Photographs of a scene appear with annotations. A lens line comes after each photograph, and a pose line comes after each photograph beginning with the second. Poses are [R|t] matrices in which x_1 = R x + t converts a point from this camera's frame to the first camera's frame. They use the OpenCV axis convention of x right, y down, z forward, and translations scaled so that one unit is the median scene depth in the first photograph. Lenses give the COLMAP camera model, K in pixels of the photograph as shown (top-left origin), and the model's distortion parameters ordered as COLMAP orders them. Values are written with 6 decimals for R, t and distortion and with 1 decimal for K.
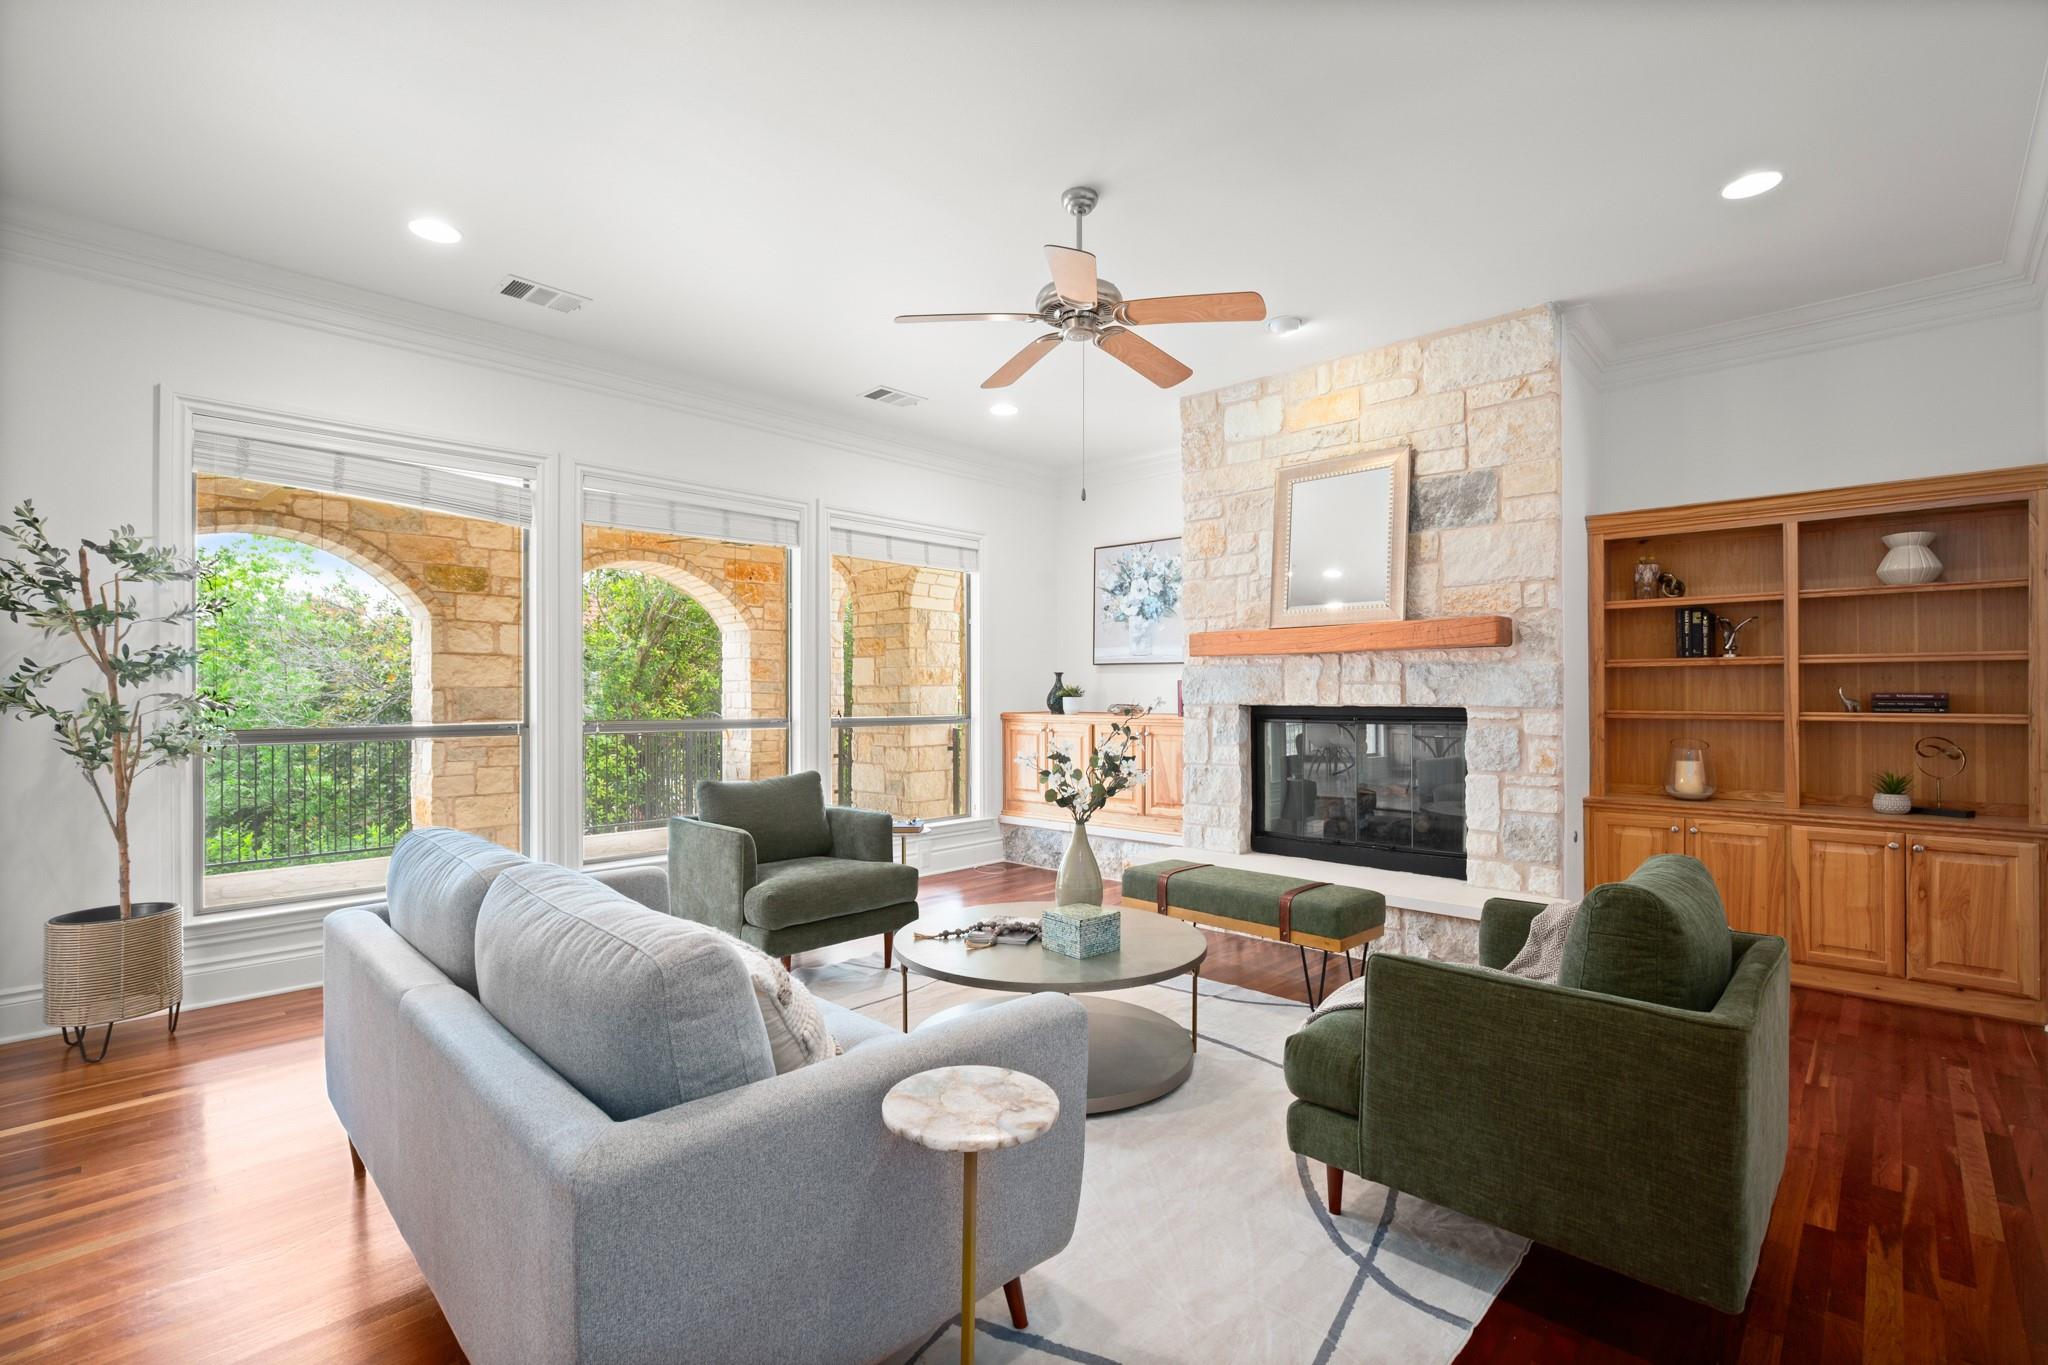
lens RADIAL K [[931.0, 0, 1037.0], [0, 931.0, 684.0], [0, 0, 1]] dist [-0.031035, 0.011975]
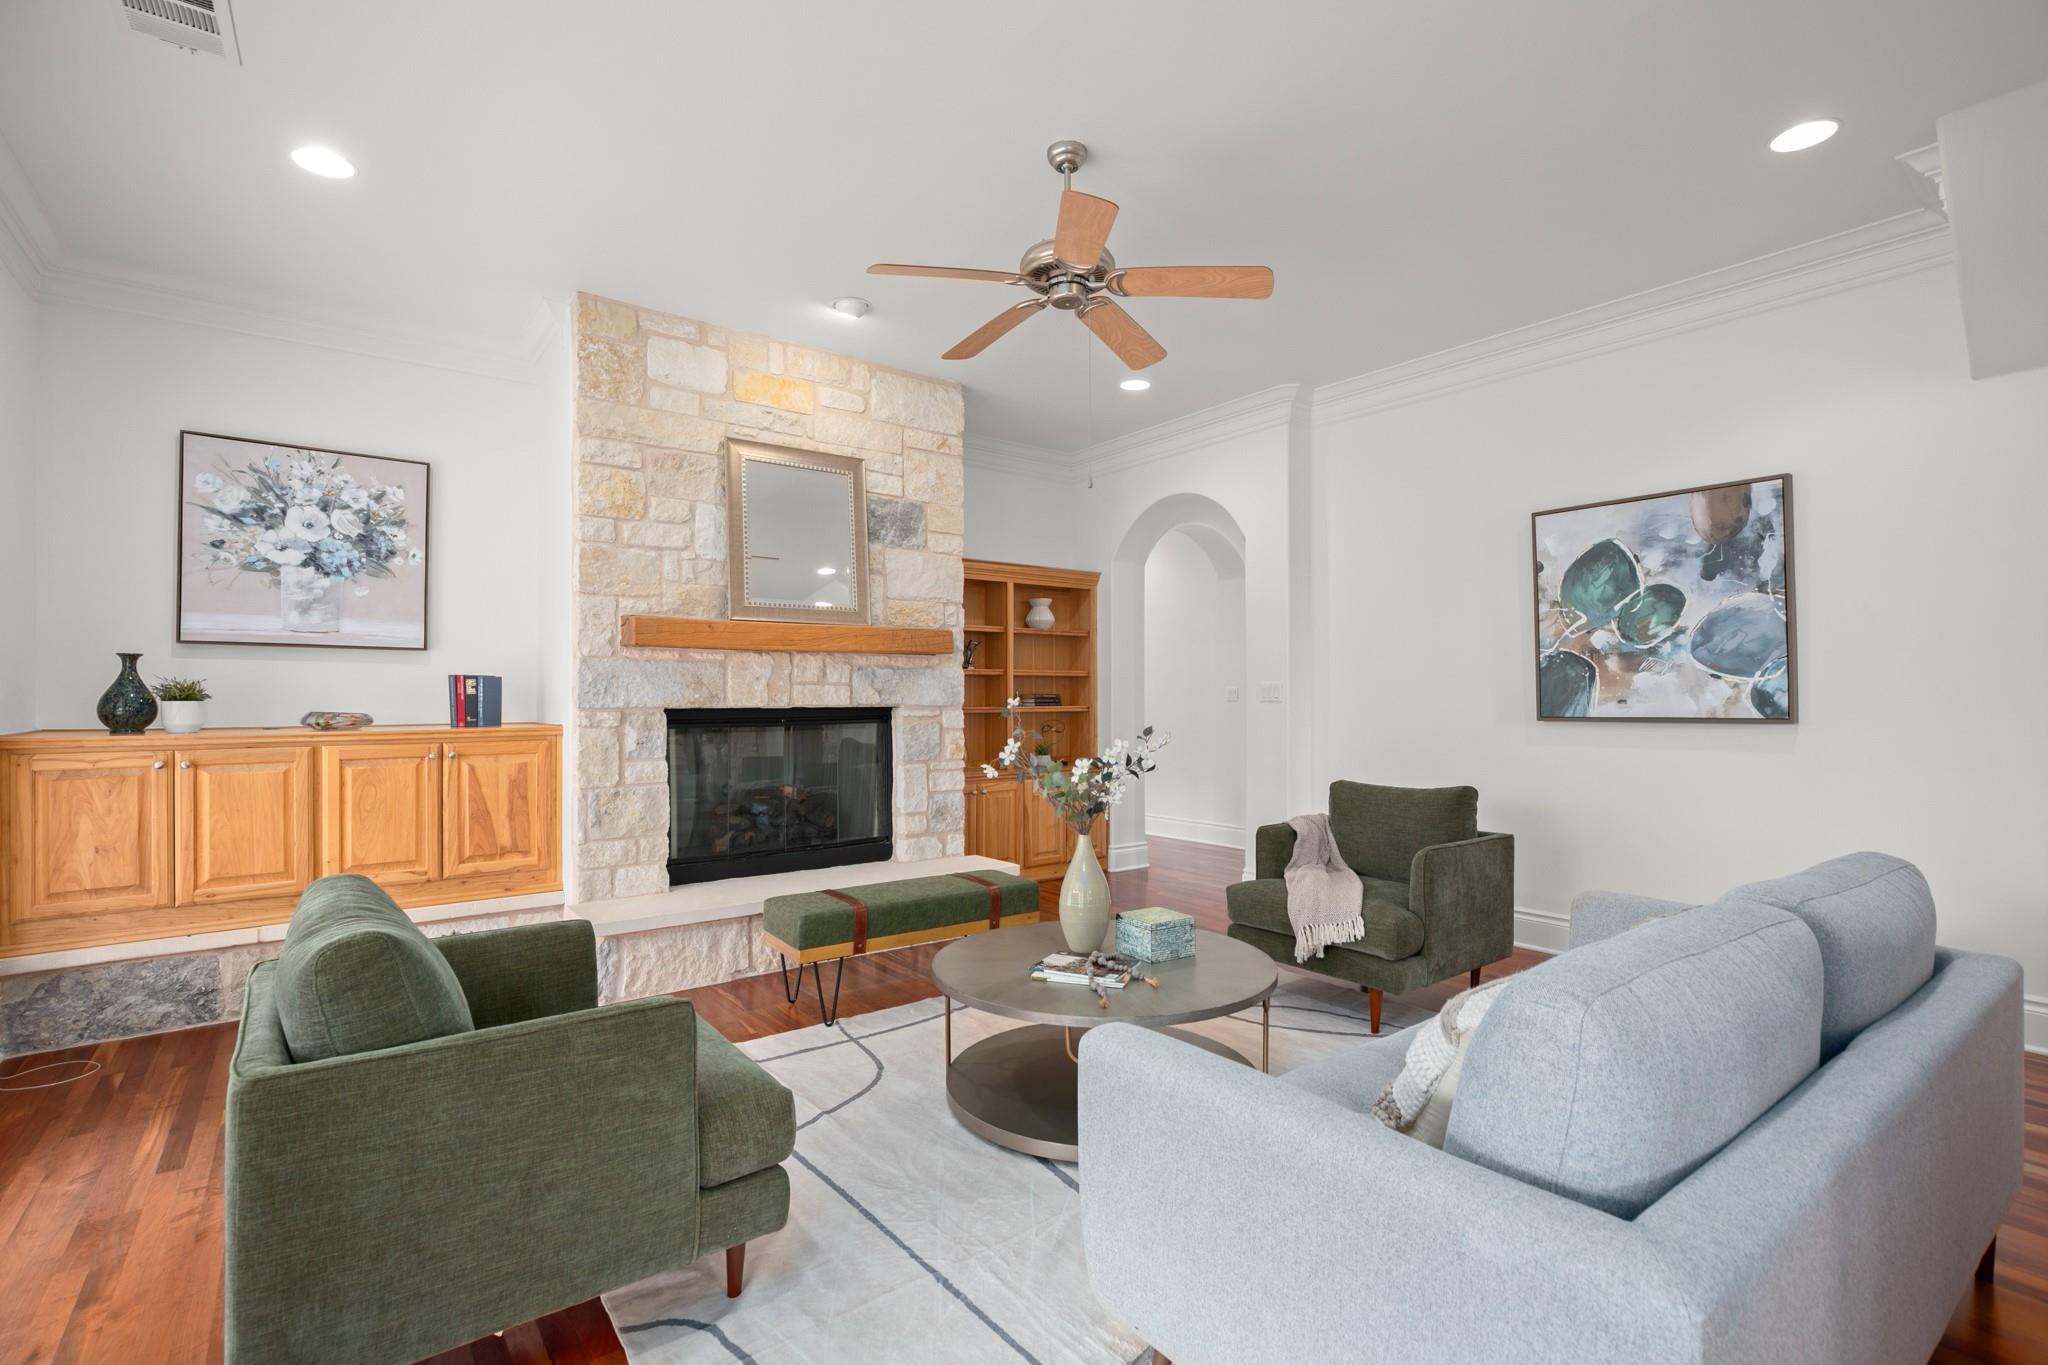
lens RADIAL K [[950.7, 0, 1047.1], [0, 950.7, 689.6], [0, 0, 1]] dist [-0.015891, 0.001180]
pose [[0.131366, 0.008076, 0.991301, -0.570778], [-0.008212, 0.999941, -0.007058, 0.009450], [-0.991300, -0.007213, 0.131425, 0.570164]]
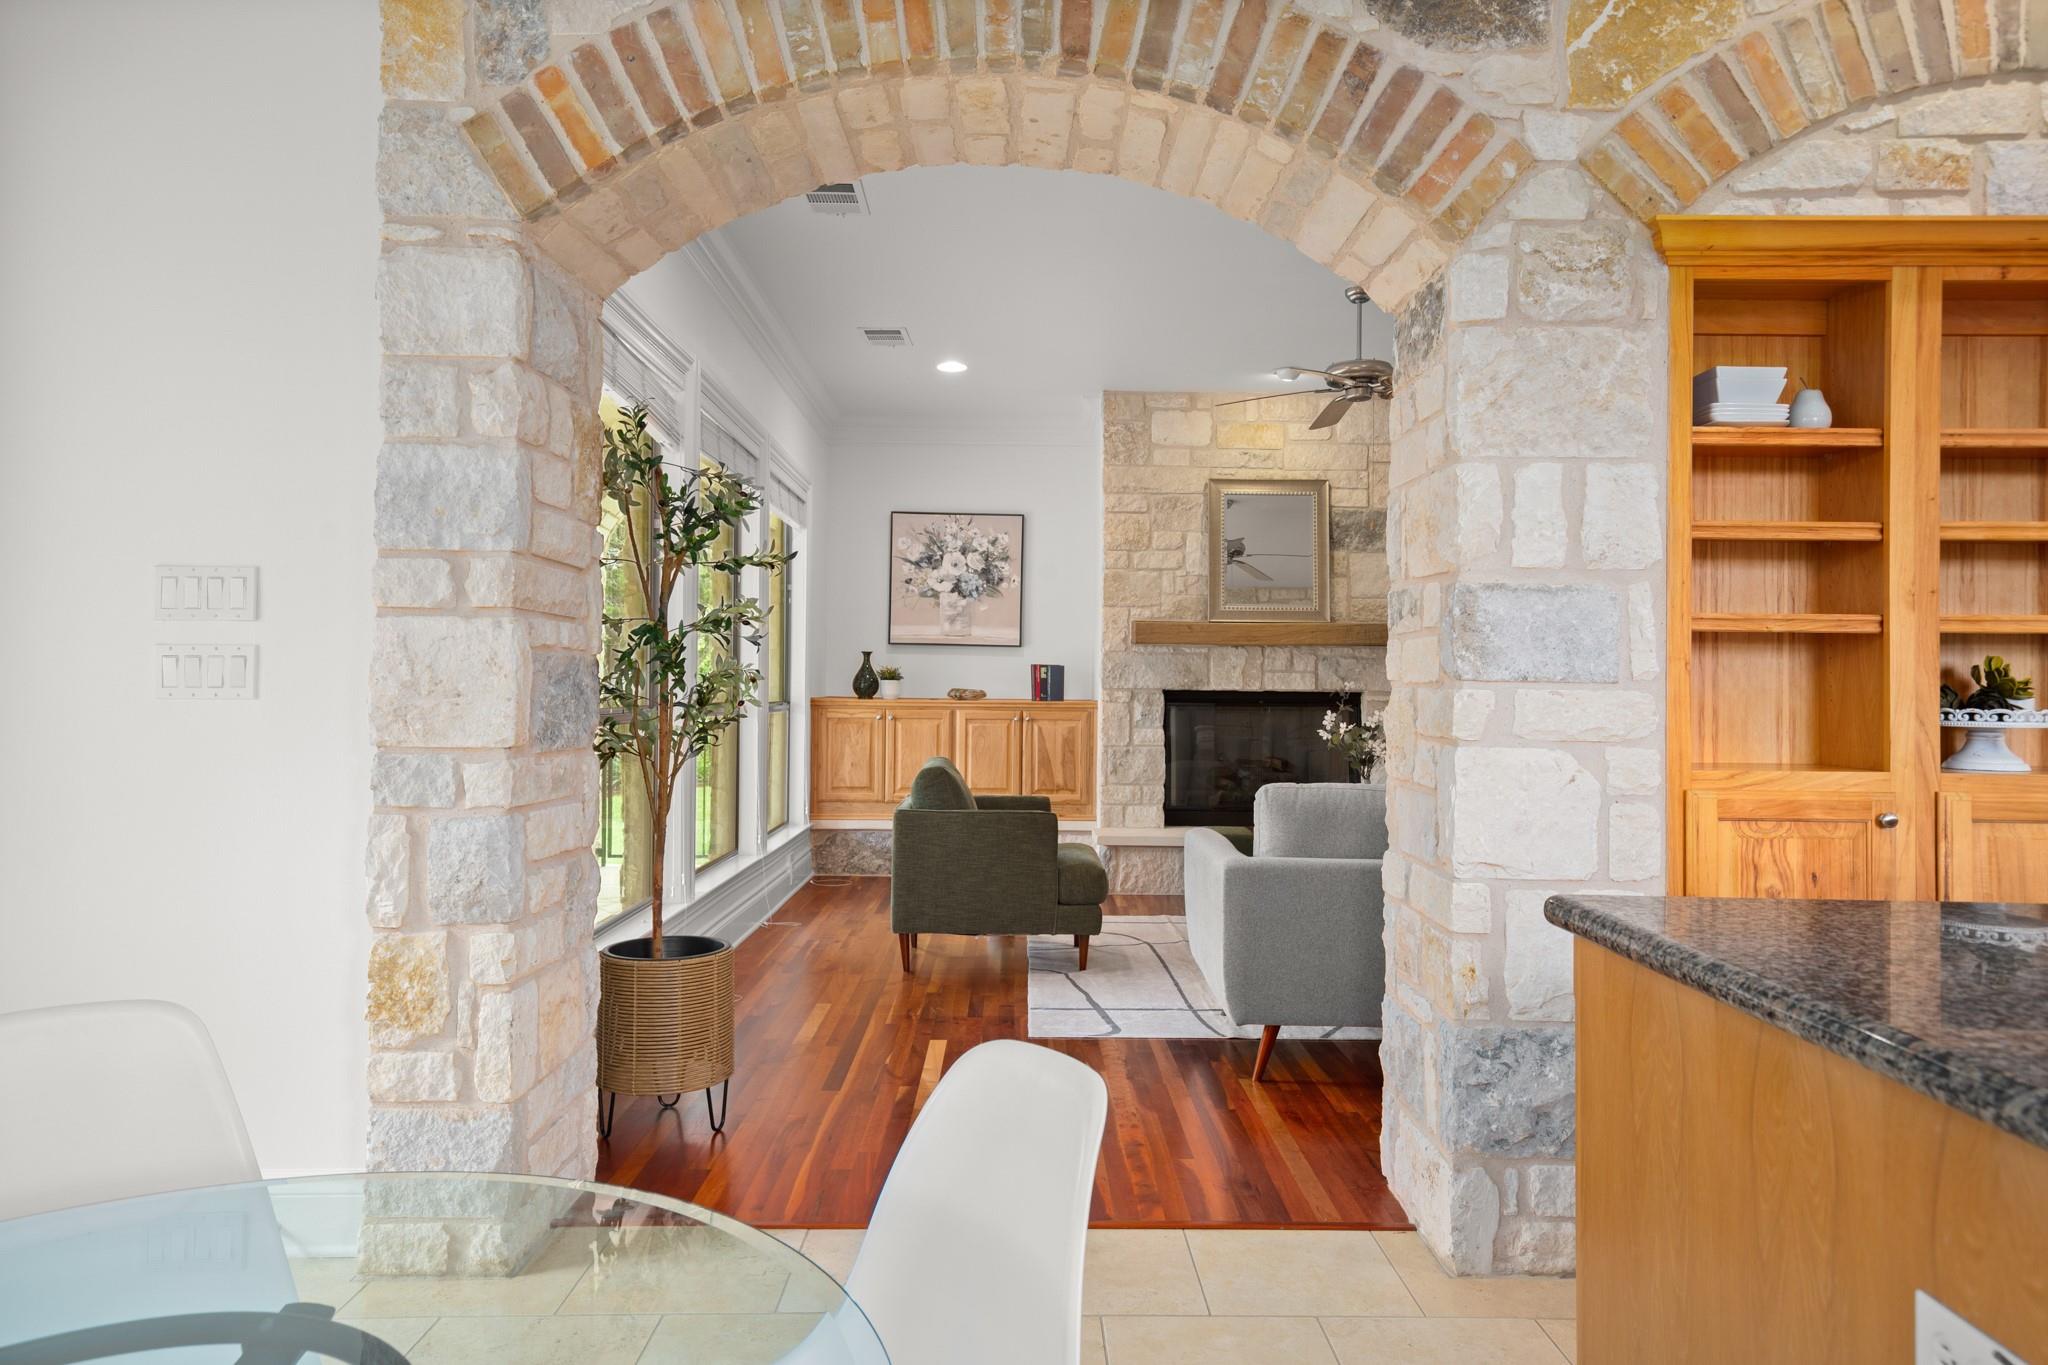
lens RADIAL K [[1395.5, 0, 1026.0], [0, 1395.5, 656.4], [0, 0, 1]] dist [0.004642, 0.035612]
pose [[0.708720, 0.024853, 0.705052, -1.057149], [-0.019299, 0.999688, -0.015839, 0.012967], [-0.705226, -0.002381, 0.708979, -0.037161]]
